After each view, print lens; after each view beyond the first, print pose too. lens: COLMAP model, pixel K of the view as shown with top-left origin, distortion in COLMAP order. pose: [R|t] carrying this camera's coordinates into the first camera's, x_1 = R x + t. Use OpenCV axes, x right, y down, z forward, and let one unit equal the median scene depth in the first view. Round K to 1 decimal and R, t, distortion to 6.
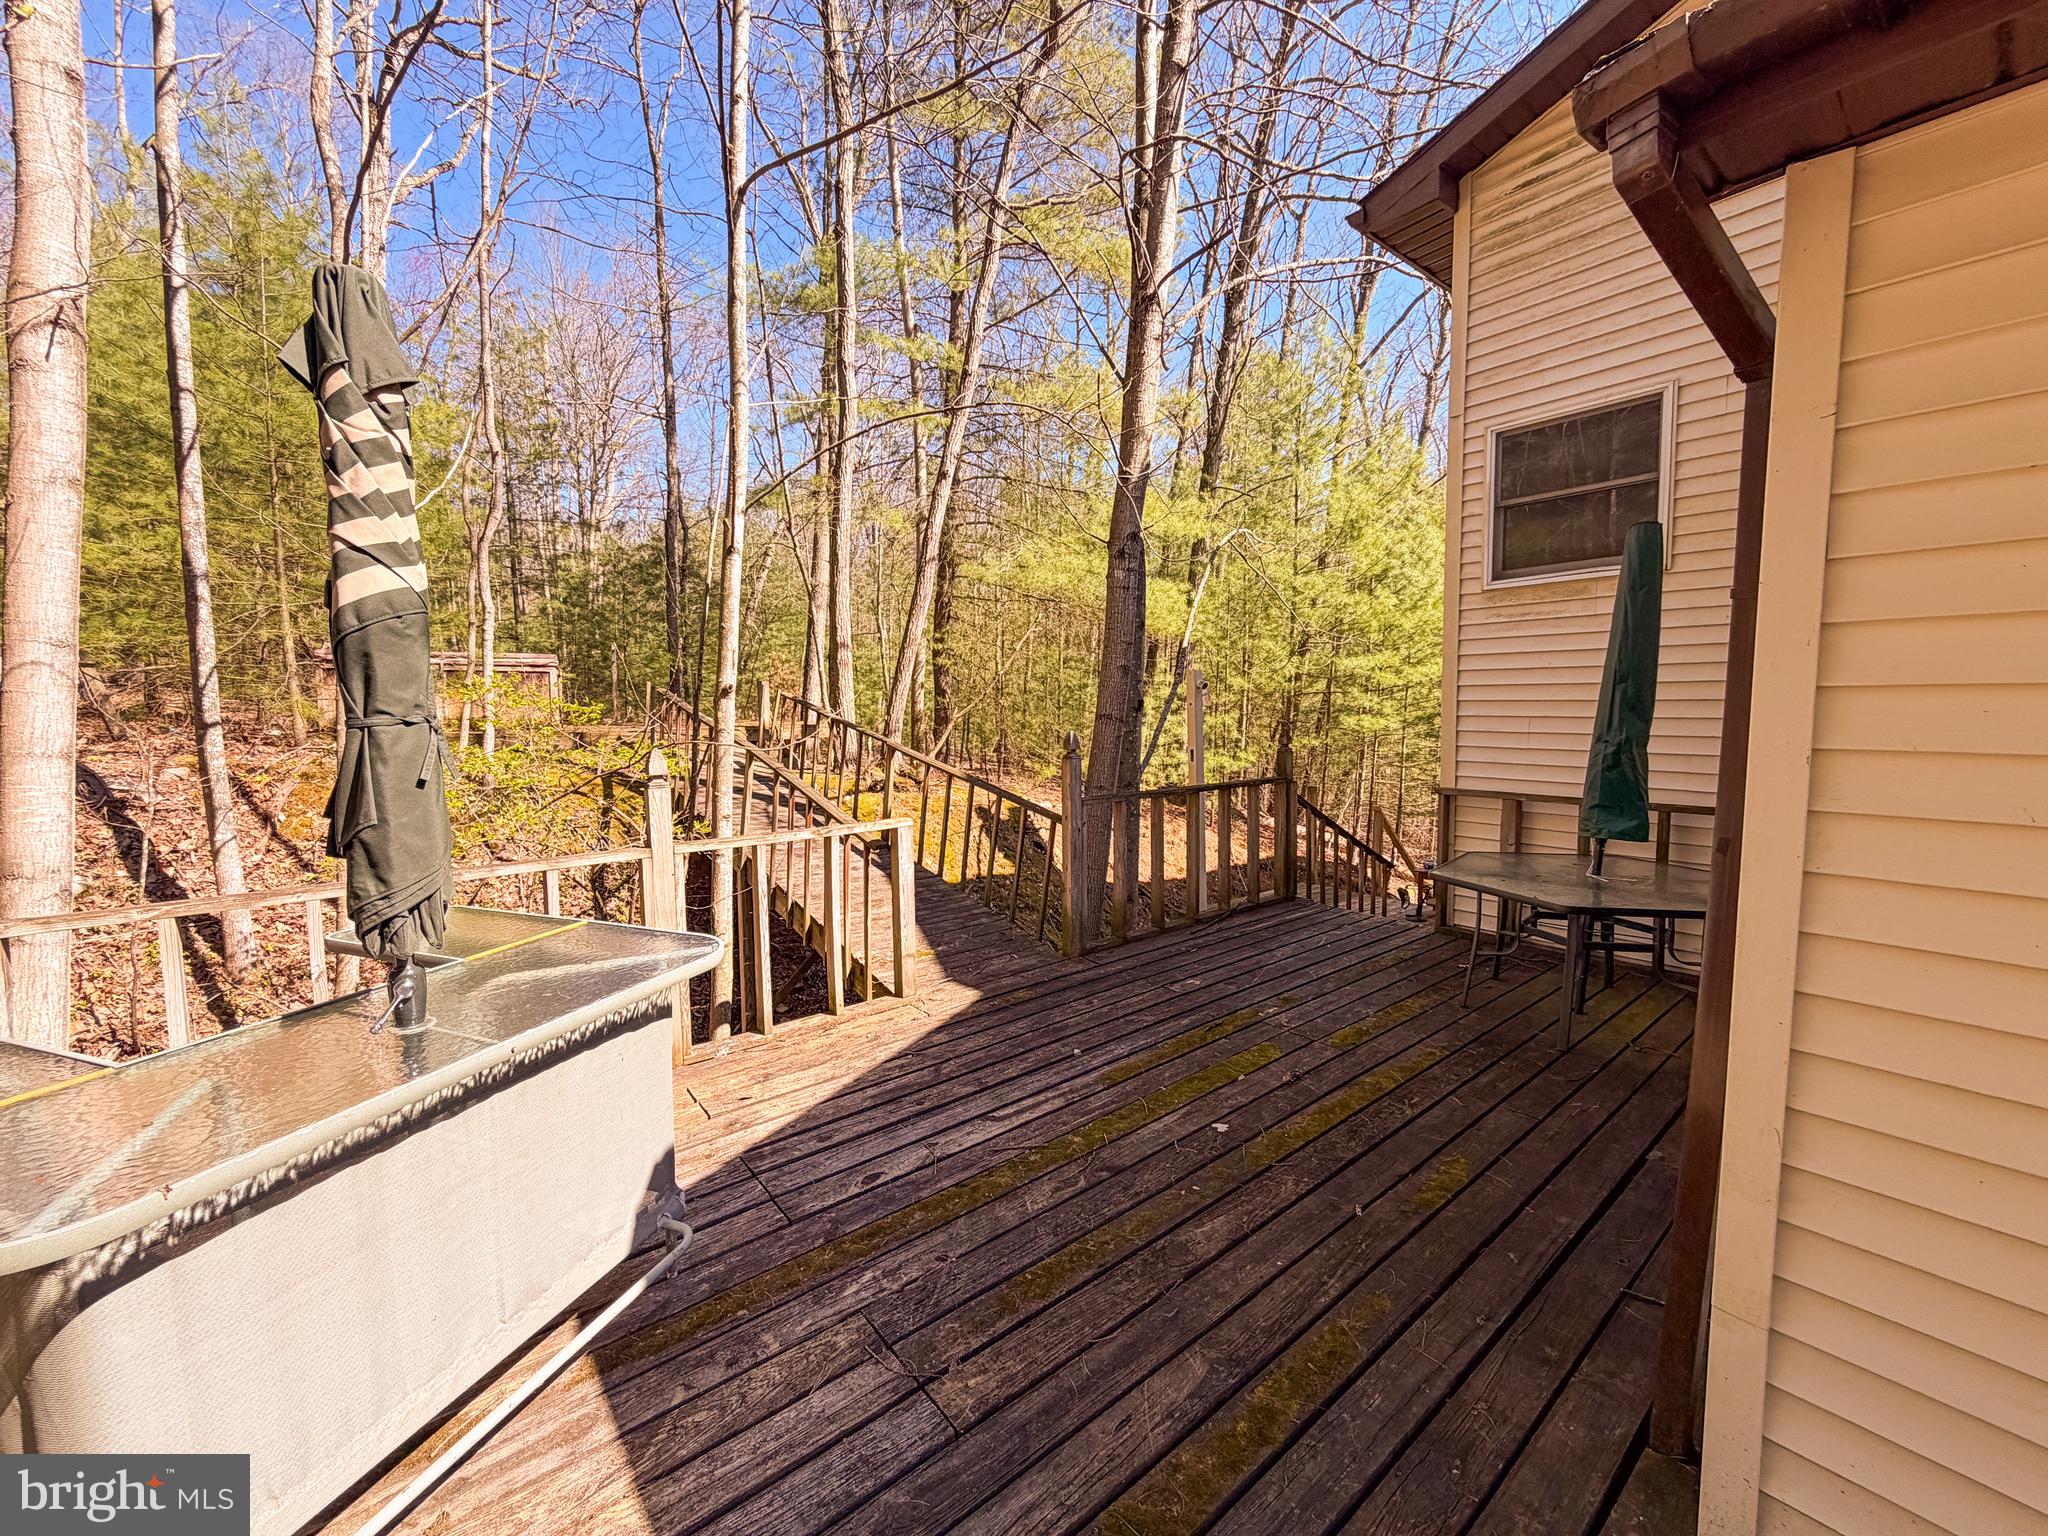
lens RADIAL K [[828.0, 0, 1025.0], [0, 828.0, 764.9], [0, 0, 1]] dist [-0.003034, 0.000470]
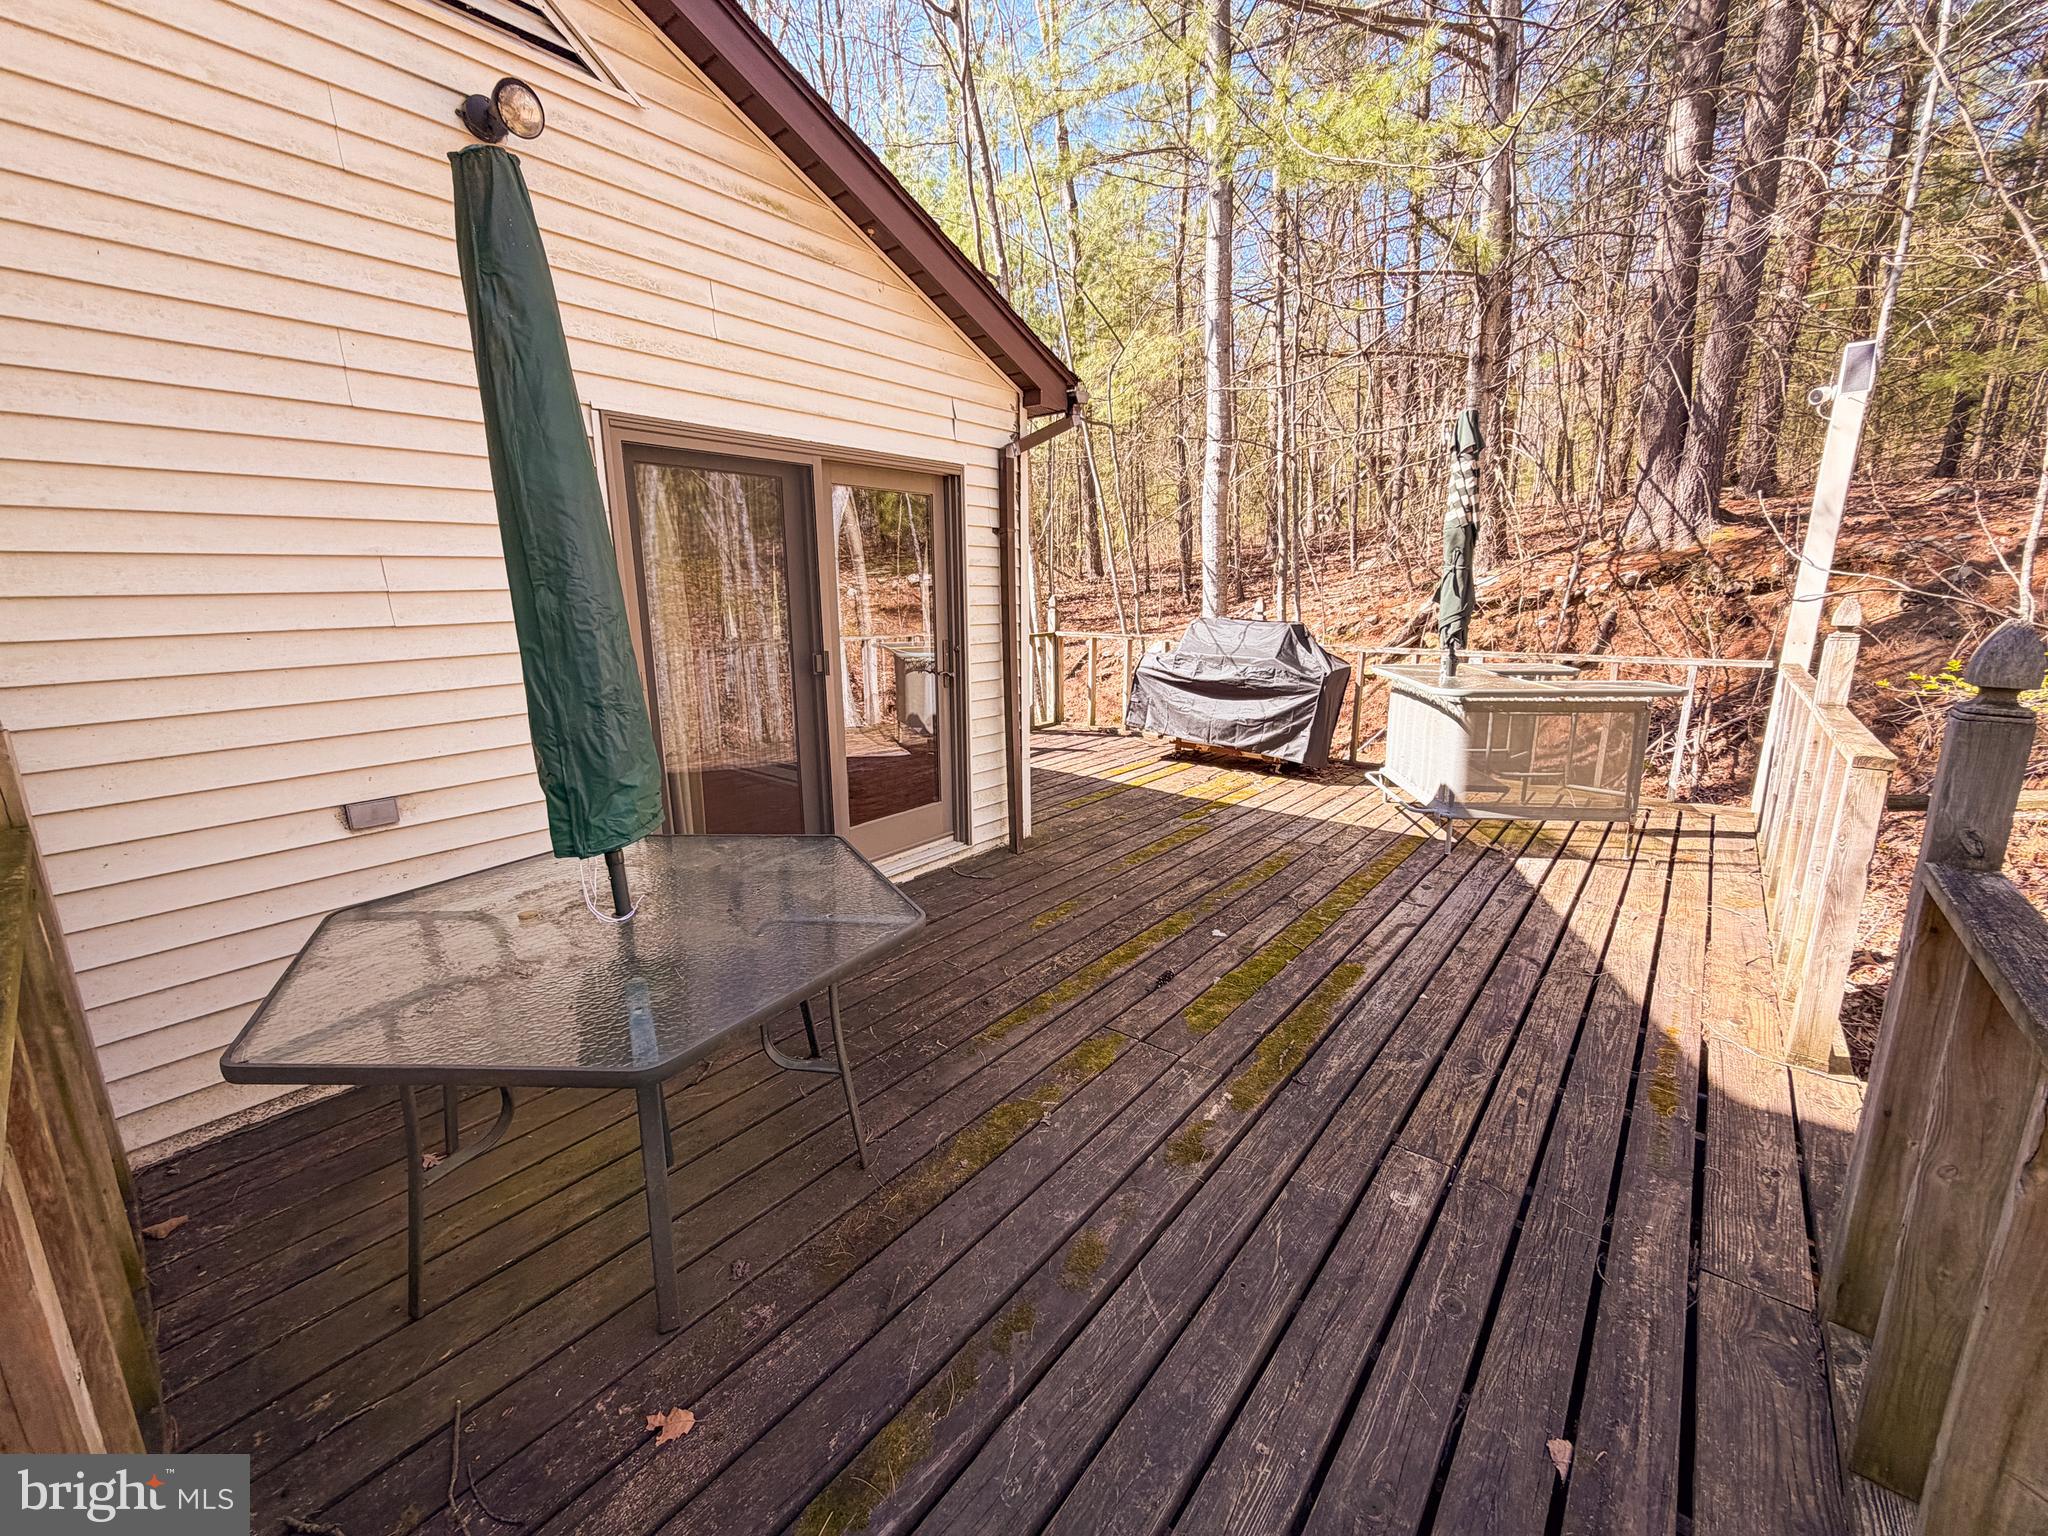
lens RADIAL K [[828.0, 0, 1022.8], [0, 828.0, 762.6], [0, 0, 1]] dist [-0.003034, 0.000470]
pose [[-0.980670, 0.062433, -0.185441, 0.704388], [0.007359, 0.958828, 0.283892, -0.126420], [0.195530, 0.277040, -0.940753, 1.964477]]
